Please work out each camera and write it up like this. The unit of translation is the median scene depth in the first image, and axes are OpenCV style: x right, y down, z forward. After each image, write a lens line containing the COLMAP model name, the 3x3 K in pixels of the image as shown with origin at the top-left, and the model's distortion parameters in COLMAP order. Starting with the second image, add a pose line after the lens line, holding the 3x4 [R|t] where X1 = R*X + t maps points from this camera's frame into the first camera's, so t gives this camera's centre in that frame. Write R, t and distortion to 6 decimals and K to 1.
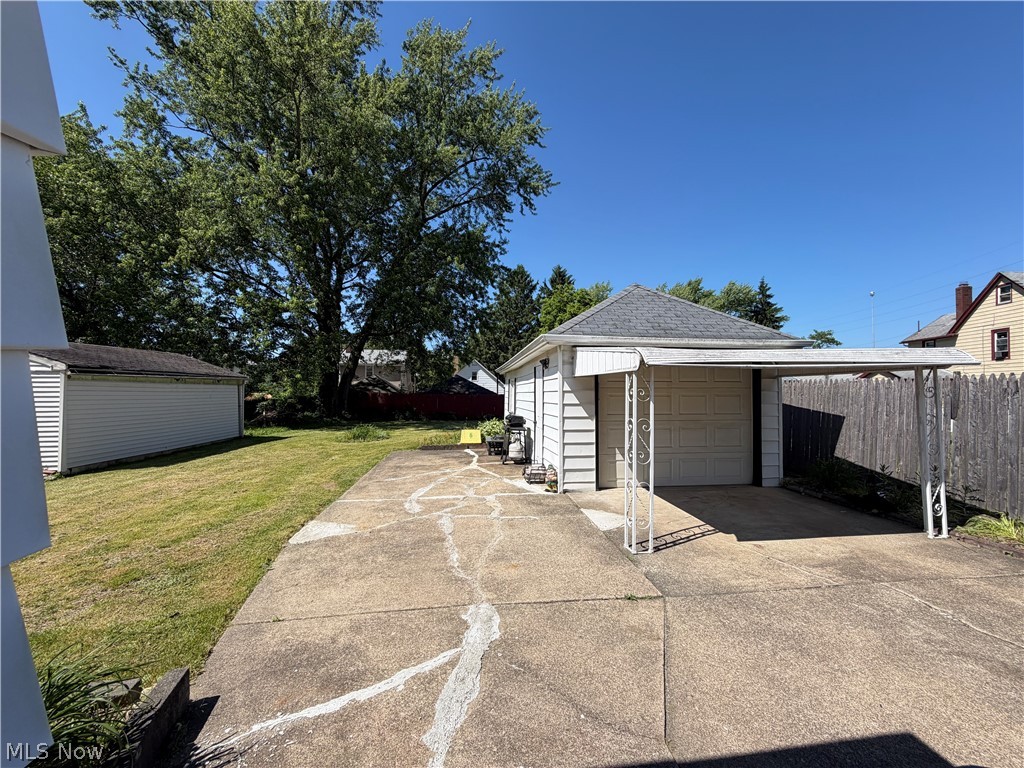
lens RADIAL K [[406.7, 0, 511.2], [0, 406.7, 386.8], [0, 0, 1]] dist [-0.000322, -0.000388]
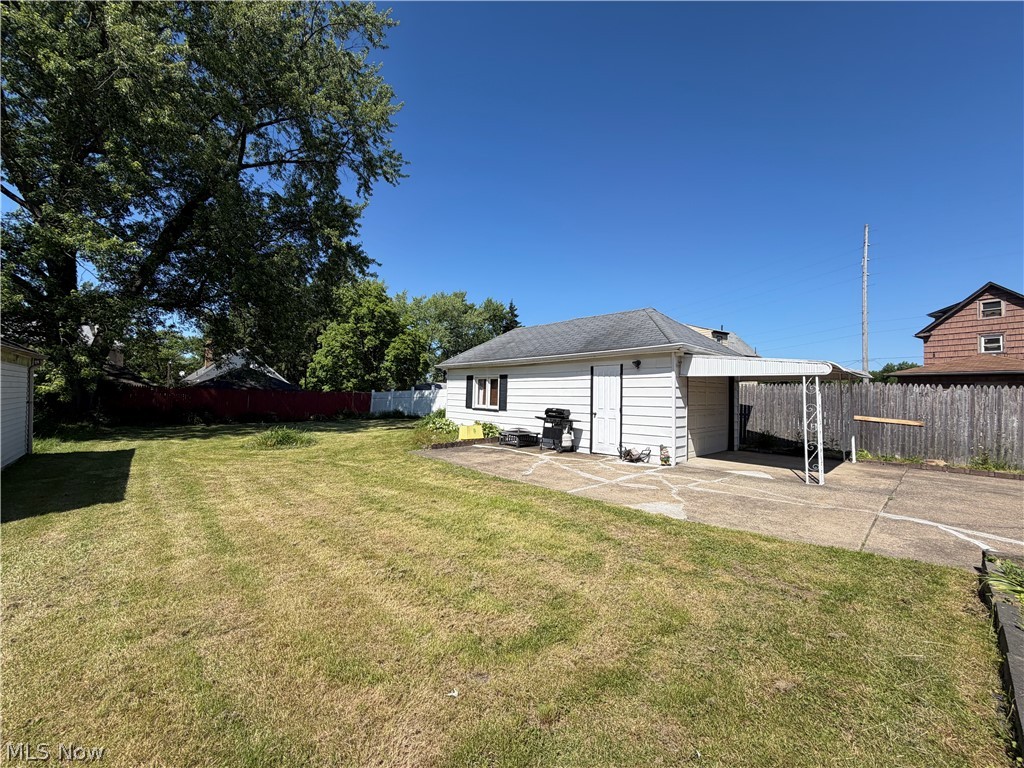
lens RADIAL K [[406.7, 0, 508.5], [0, 406.7, 385.5], [0, 0, 1]] dist [-0.000322, -0.000388]
pose [[0.803203, 0.026017, 0.595137, -0.864613], [-0.023003, 0.999655, -0.012655, 0.027416], [-0.595262, -0.003525, 0.803524, 0.217782]]
